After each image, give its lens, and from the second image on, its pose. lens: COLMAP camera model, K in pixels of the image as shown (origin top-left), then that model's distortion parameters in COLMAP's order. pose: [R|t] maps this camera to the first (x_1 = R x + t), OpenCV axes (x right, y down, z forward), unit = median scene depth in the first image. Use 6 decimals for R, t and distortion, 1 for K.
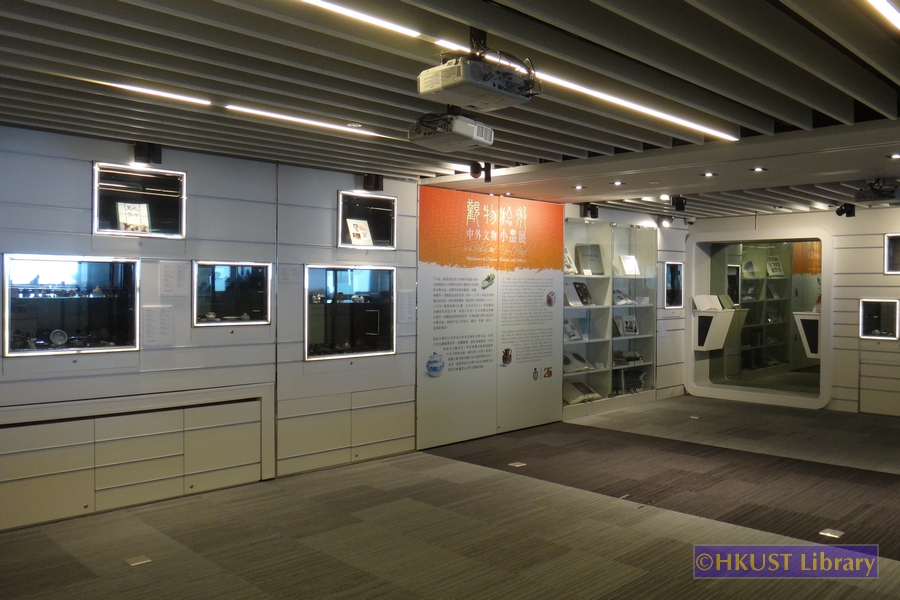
lens RADIAL K [[763.9, 0, 484.6], [0, 763.9, 301.2], [0, 0, 1]] dist [-0.055002, 0.017942]
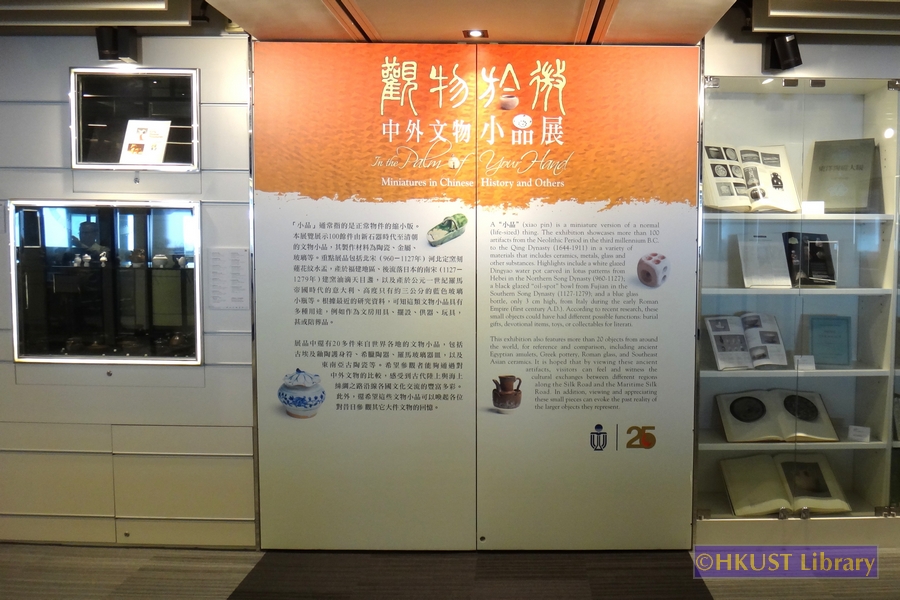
lens RADIAL K [[763.9, 0, 518.5], [0, 763.9, 278.4], [0, 0, 1]] dist [-0.055002, 0.017942]
pose [[0.707926, 0.044064, -0.704910, 0.364844], [-0.019042, 0.998880, 0.043316, -0.017185], [0.706029, -0.017242, 0.707973, 0.691142]]
